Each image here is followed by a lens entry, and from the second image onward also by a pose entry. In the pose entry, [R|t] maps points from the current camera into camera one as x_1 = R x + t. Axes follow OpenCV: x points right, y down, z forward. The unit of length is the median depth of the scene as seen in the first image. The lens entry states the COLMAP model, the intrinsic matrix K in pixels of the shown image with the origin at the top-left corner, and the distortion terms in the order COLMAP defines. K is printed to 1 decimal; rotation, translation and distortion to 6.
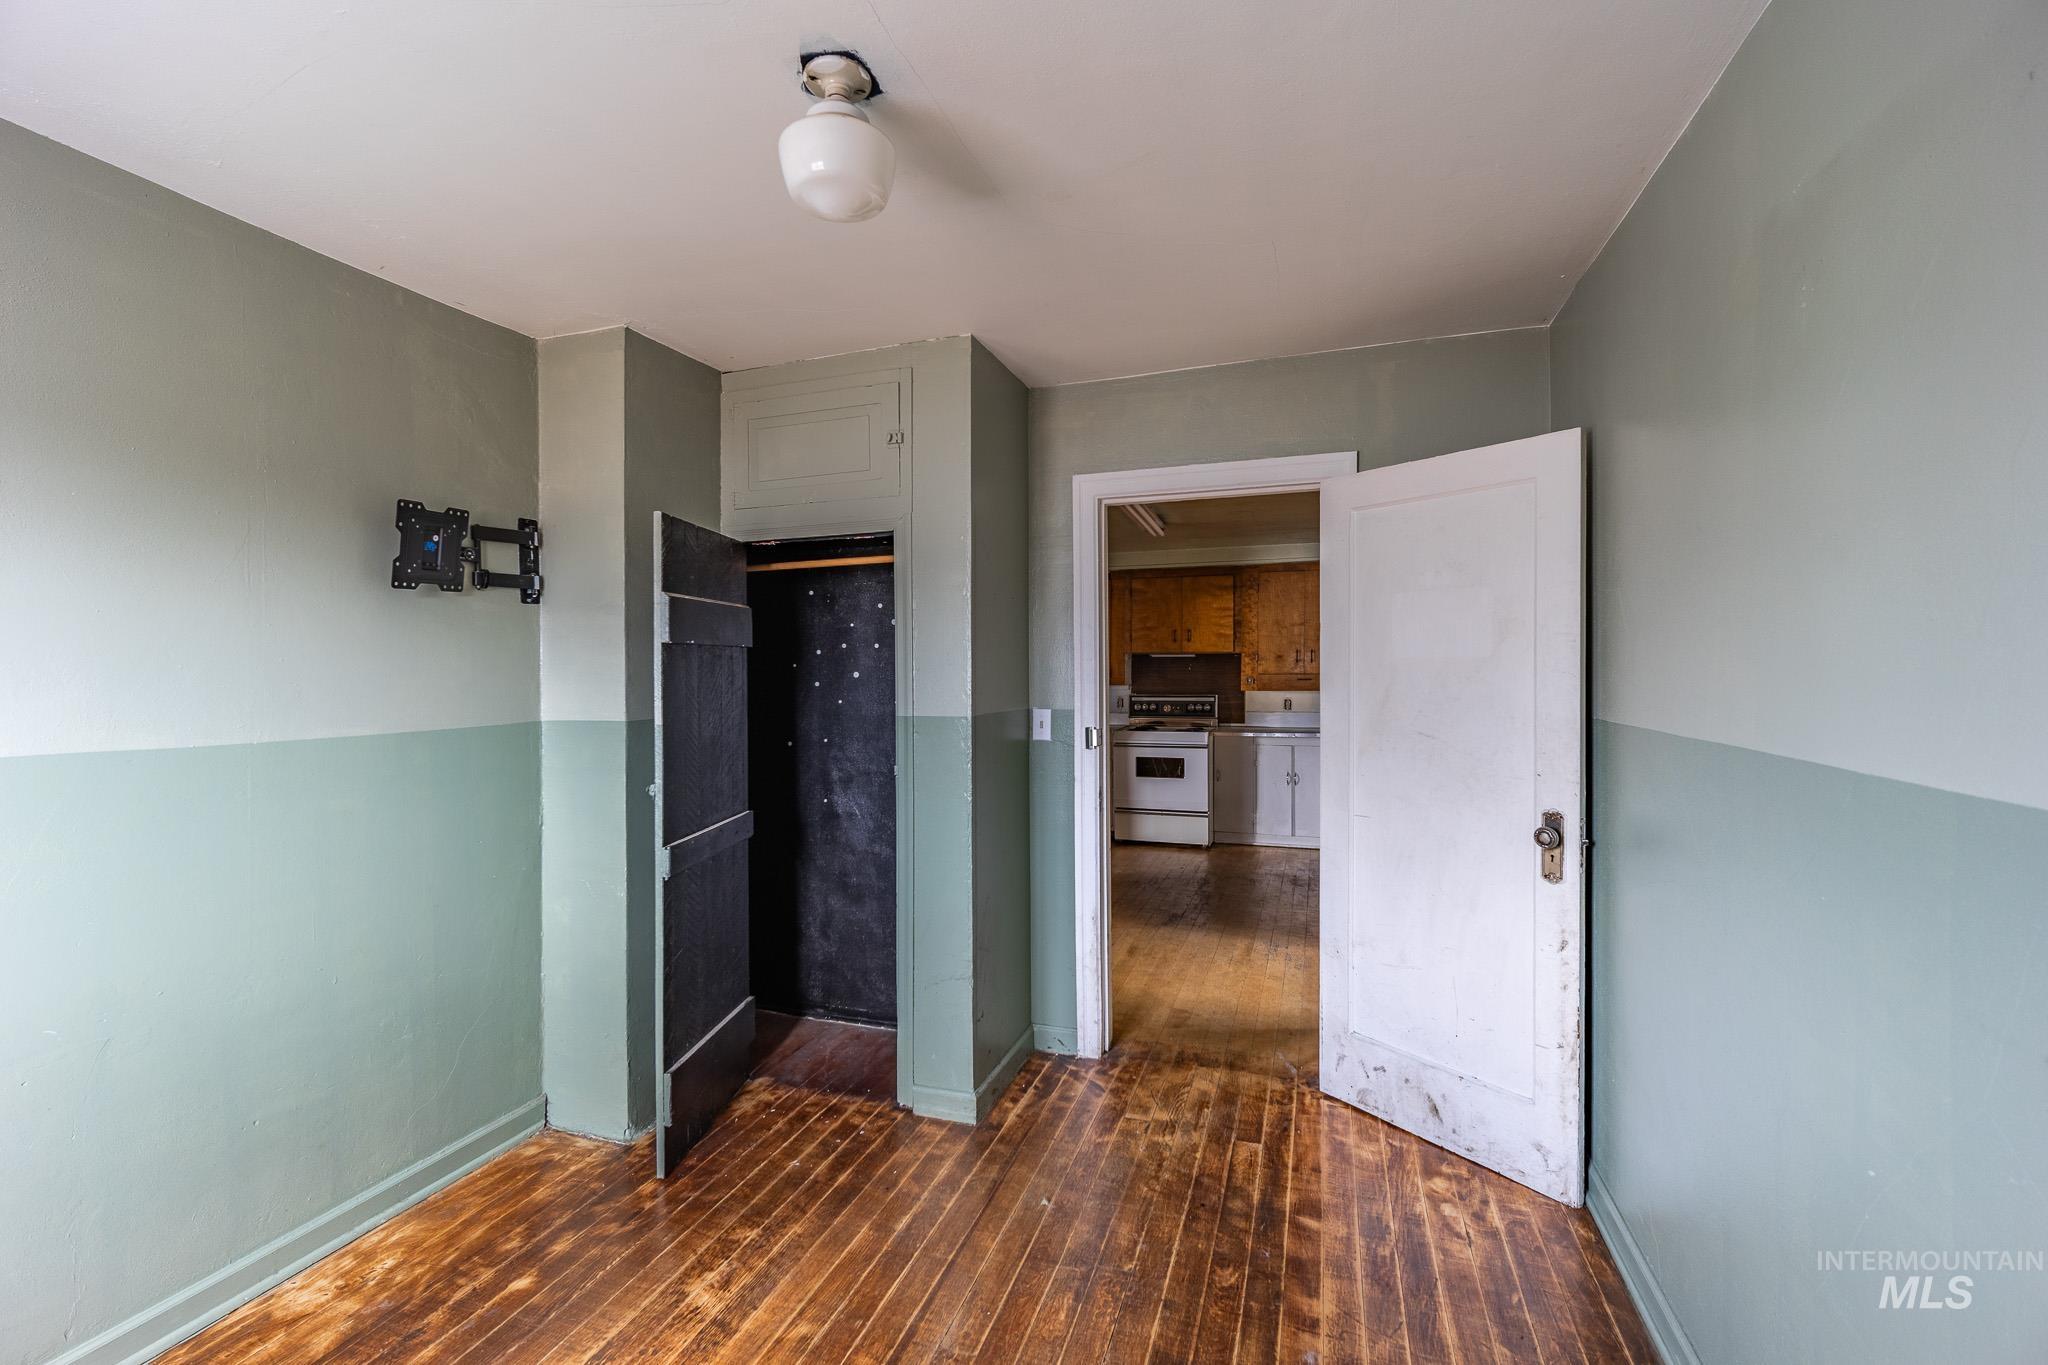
lens RADIAL K [[879.0, 0, 1023.4], [0, 879.0, 678.6], [0, 0, 1]] dist [-0.003207, 0.000331]
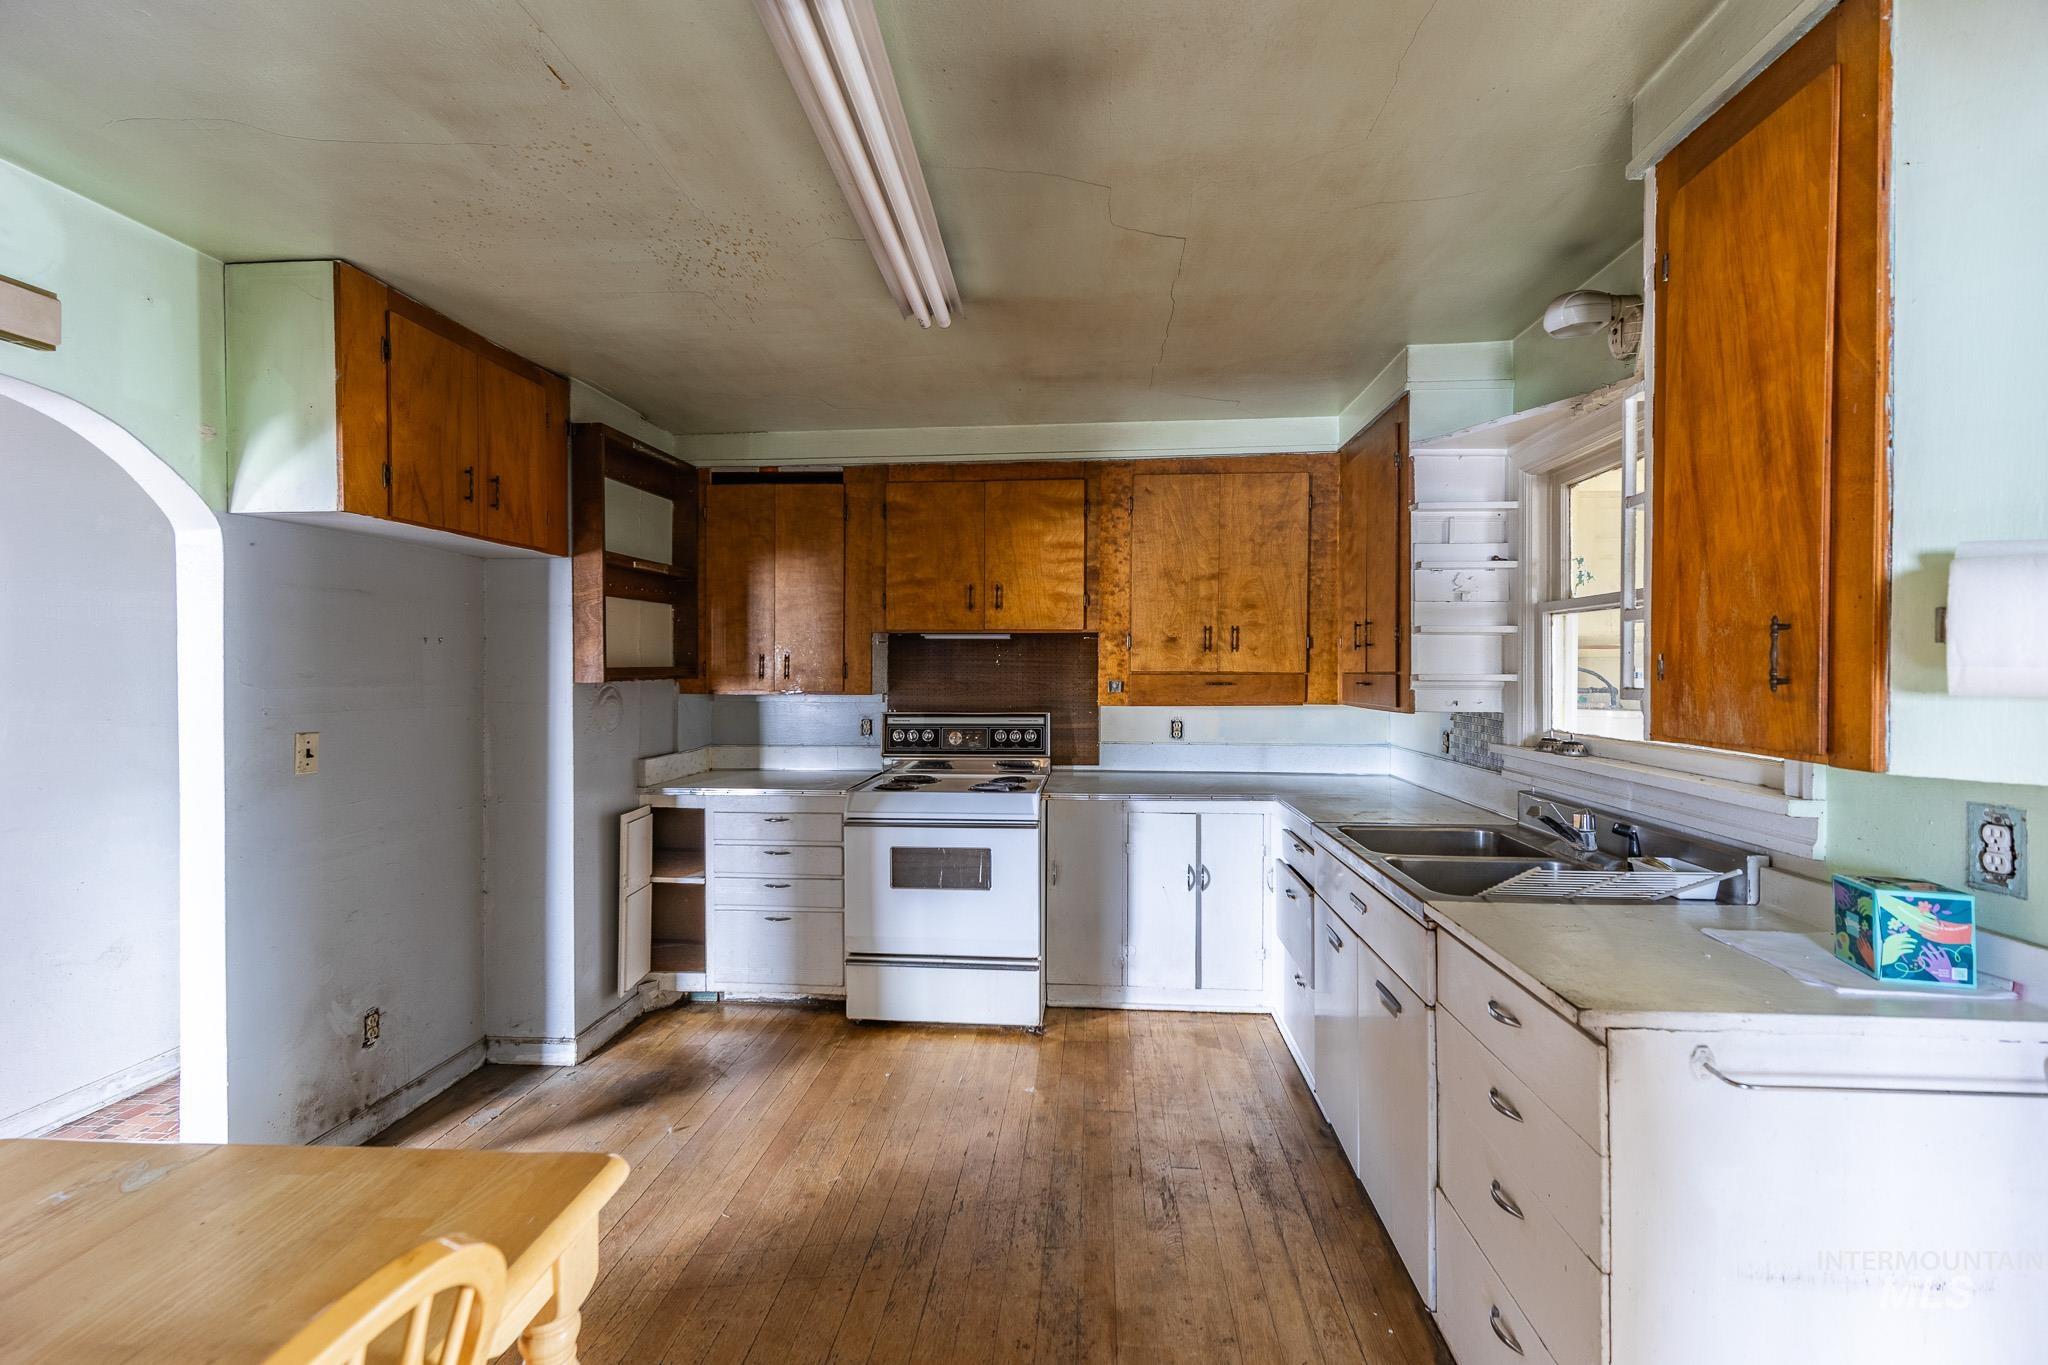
lens RADIAL K [[879.0, 0, 1026.3], [0, 879.0, 675.2], [0, 0, 1]] dist [-0.003207, 0.000331]
pose [[0.972145, 0.000552, 0.234379, 0.086276], [-0.002250, 0.999973, 0.006977, -0.007470], [-0.234369, -0.007310, 0.972120, 0.507482]]
